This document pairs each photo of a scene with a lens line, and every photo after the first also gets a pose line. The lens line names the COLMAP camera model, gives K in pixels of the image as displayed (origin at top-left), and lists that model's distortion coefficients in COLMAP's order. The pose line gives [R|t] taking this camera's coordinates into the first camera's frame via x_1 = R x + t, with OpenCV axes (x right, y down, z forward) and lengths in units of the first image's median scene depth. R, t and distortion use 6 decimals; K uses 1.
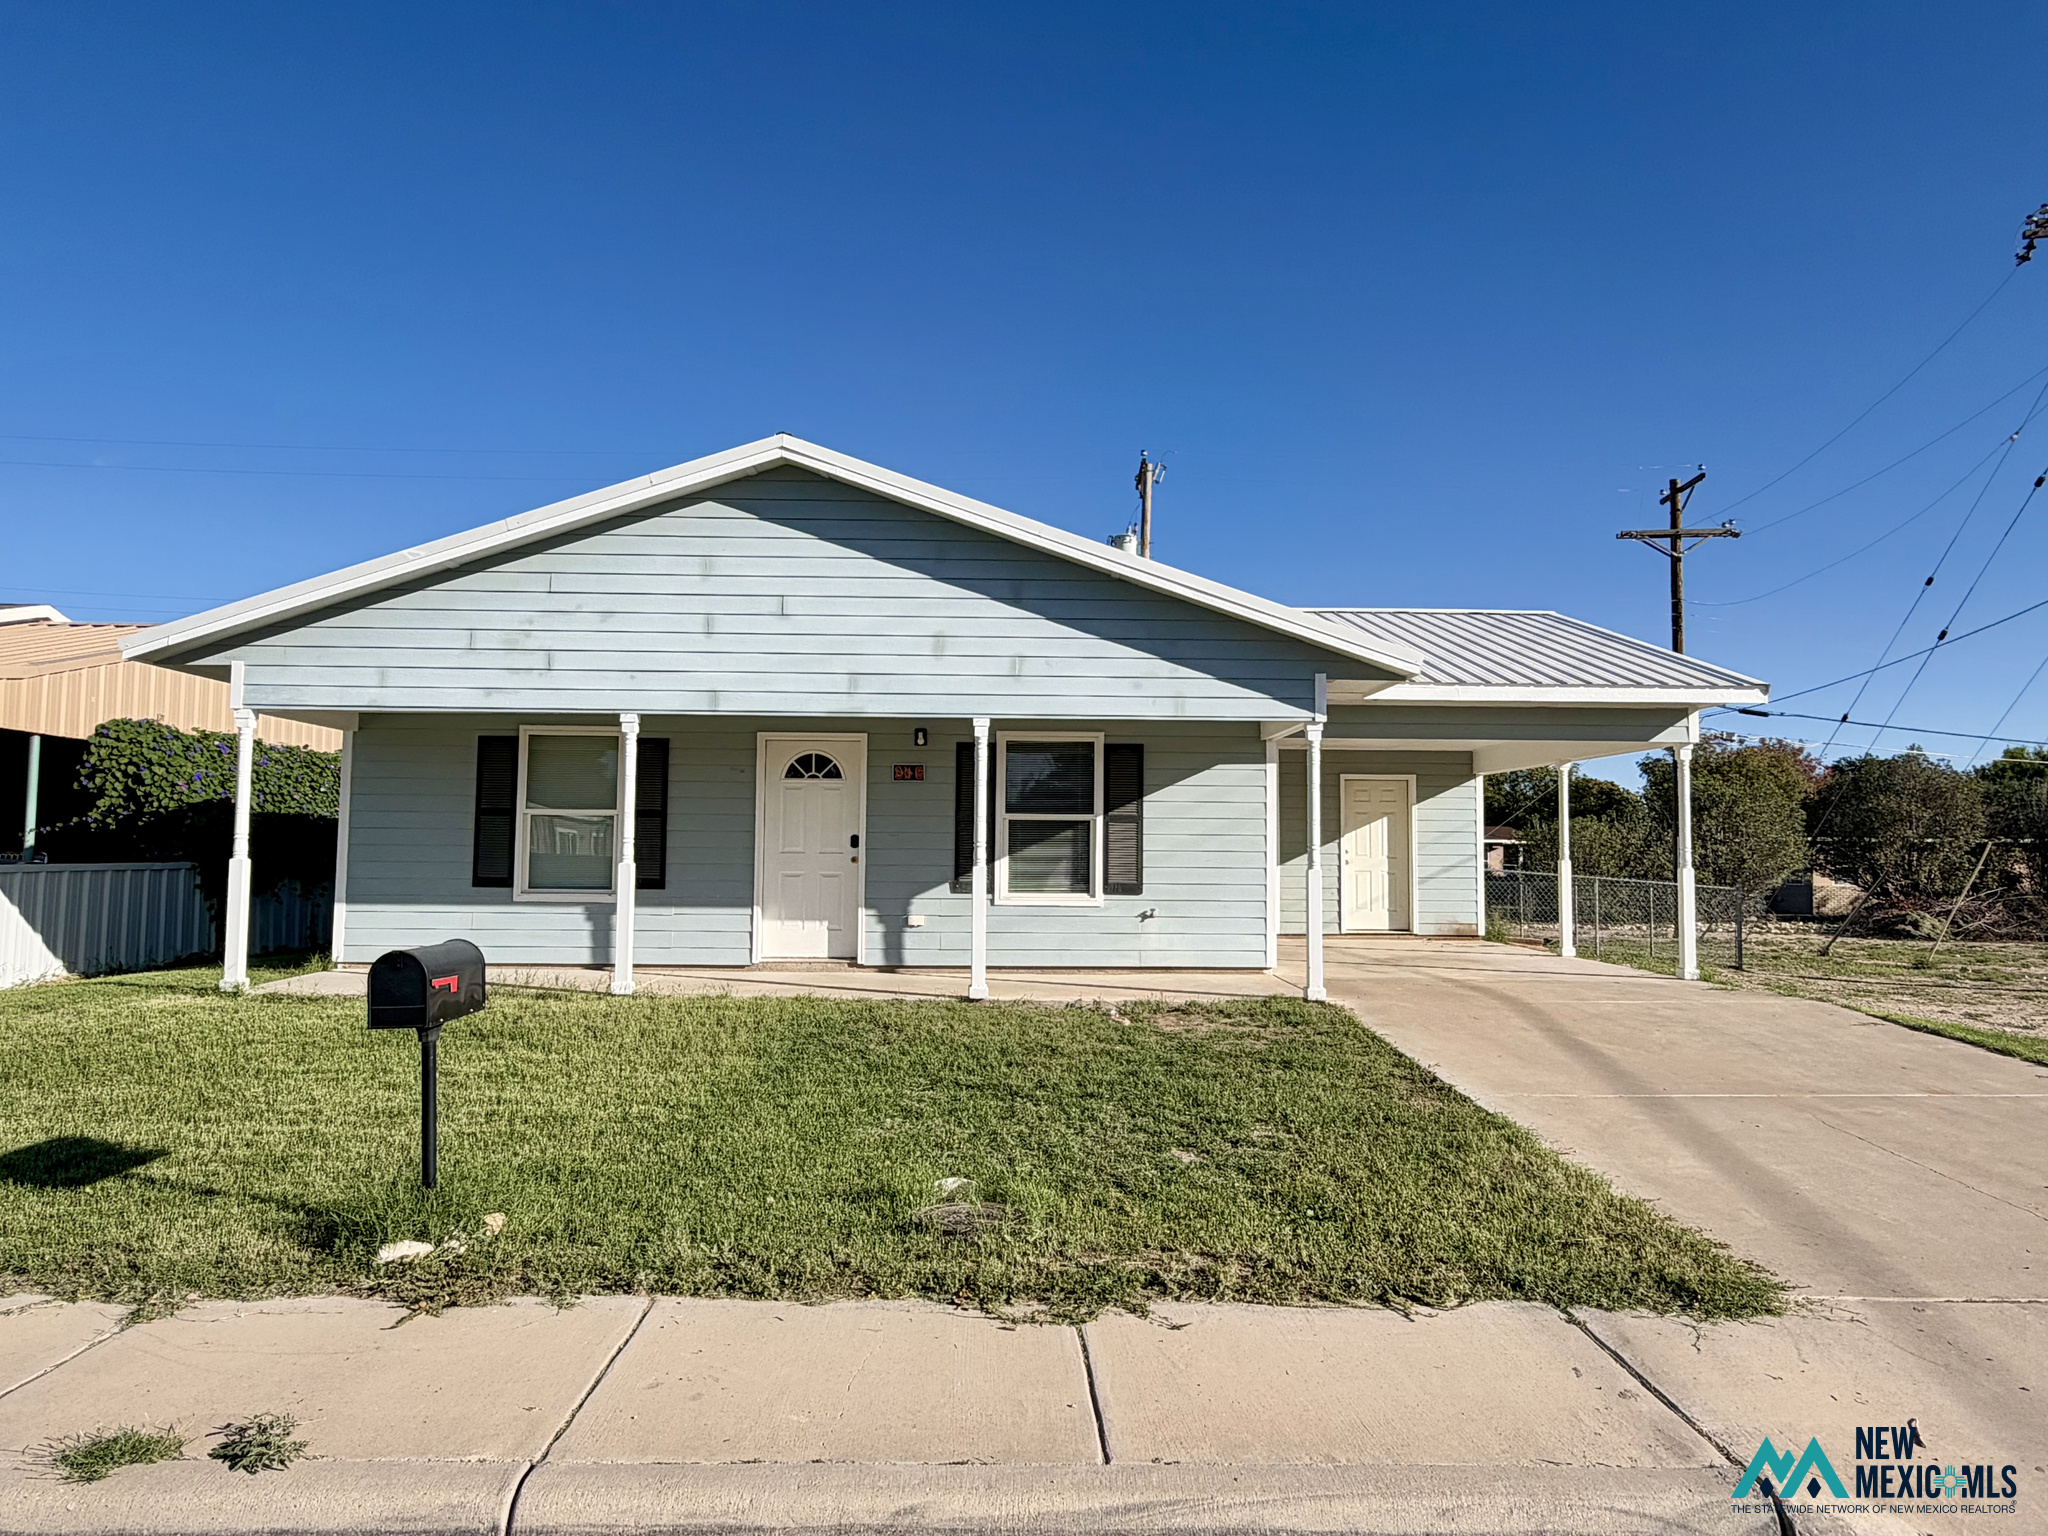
lens RADIAL K [[1318.4, 0, 1022.8], [0, 1318.4, 769.7], [0, 0, 1]] dist [0.000898, 0.000183]
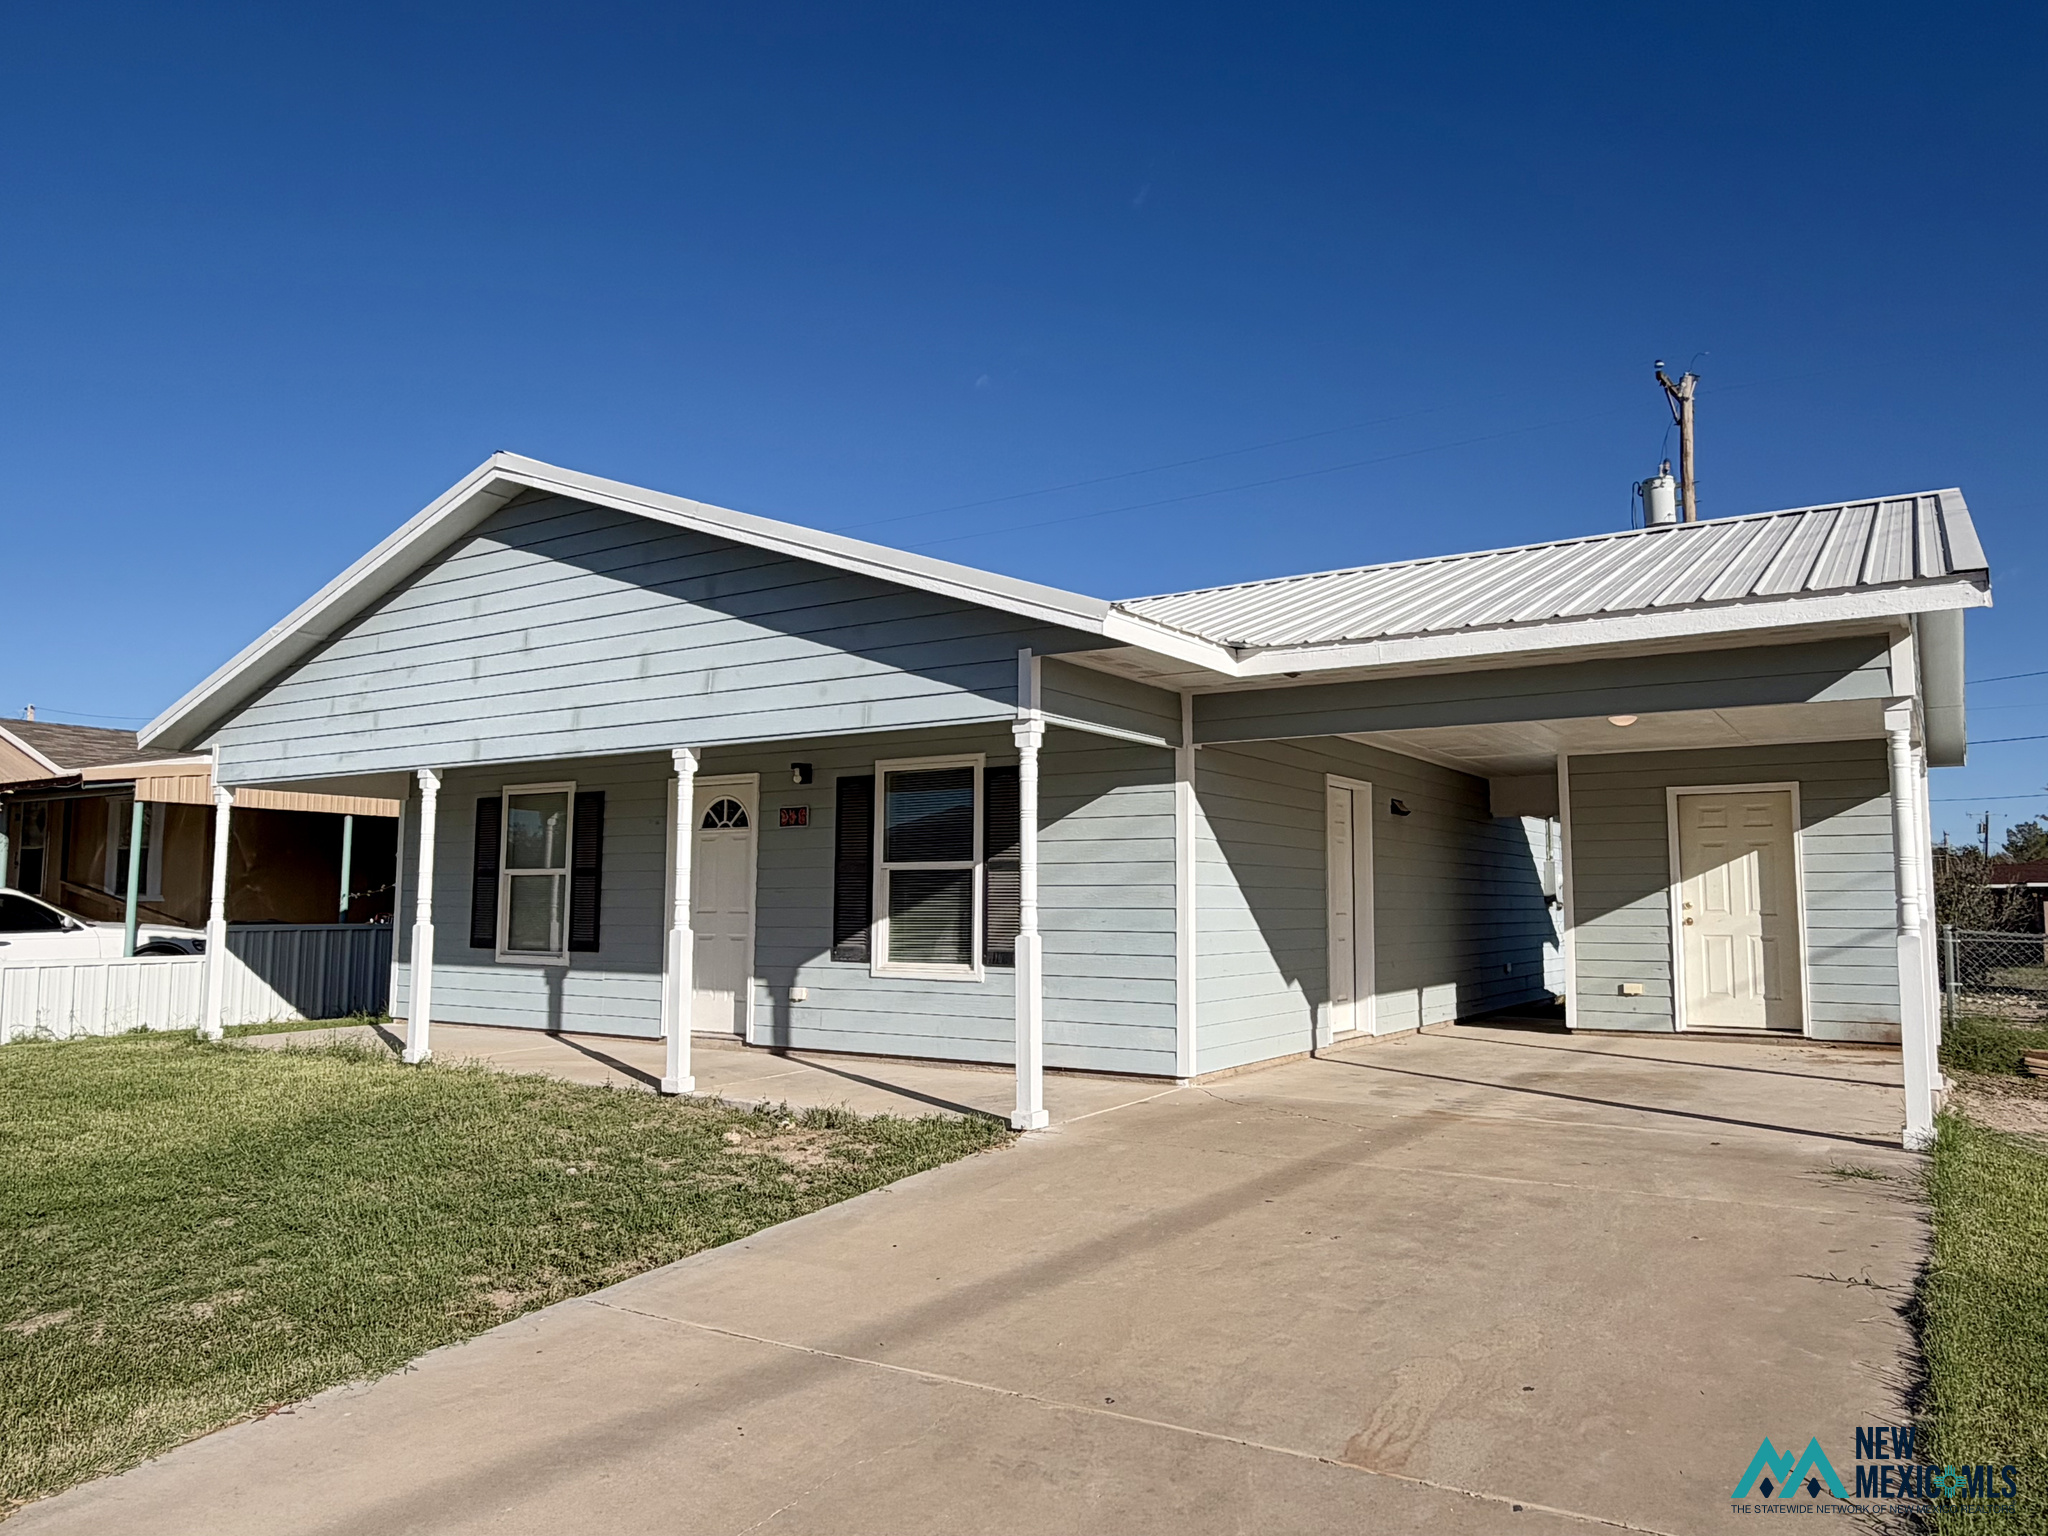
lens RADIAL K [[1427.4, 0, 1024.4], [0, 1427.4, 767.4], [0, 0, 1]] dist [-0.008167, 0.000410]
pose [[0.820226, -0.062112, -0.568657, 0.556857], [0.041587, 0.997932, -0.049014, 0.021676], [0.570525, 0.016554, 0.821113, 0.337792]]
